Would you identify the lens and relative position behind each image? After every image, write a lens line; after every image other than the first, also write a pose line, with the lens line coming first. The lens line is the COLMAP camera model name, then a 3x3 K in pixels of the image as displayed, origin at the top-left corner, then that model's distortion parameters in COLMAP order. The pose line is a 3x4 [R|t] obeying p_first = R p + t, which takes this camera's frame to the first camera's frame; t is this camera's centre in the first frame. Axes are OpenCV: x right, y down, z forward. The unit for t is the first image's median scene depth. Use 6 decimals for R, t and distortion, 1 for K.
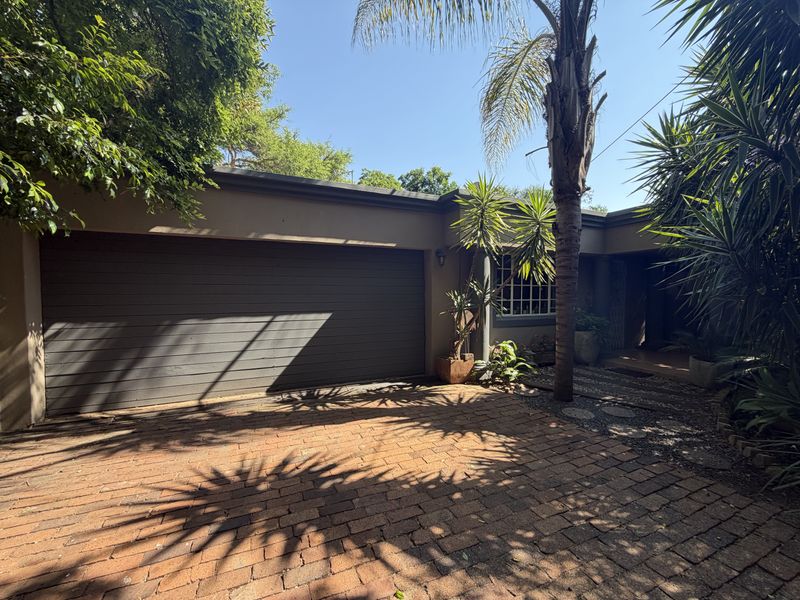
lens RADIAL K [[318.8, 0, 398.0], [0, 318.8, 300.1], [0, 0, 1]] dist [-0.000352, -0.000085]
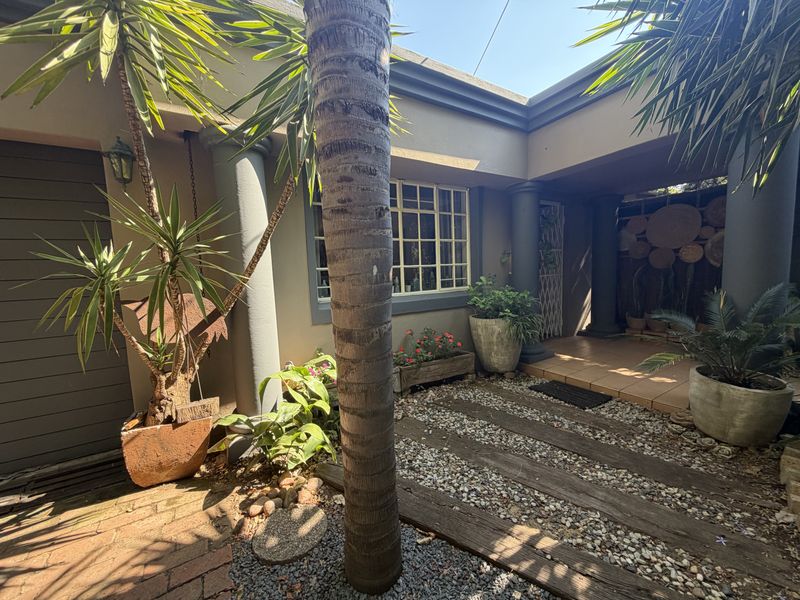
lens RADIAL K [[318.8, 0, 398.0], [0, 318.8, 300.1], [0, 0, 1]] dist [-0.000352, -0.000085]
pose [[0.989062, -0.056190, 0.136375, 0.409334], [0.047964, 0.996868, 0.062878, 0.026949], [-0.139481, -0.055649, 0.988660, 0.565674]]
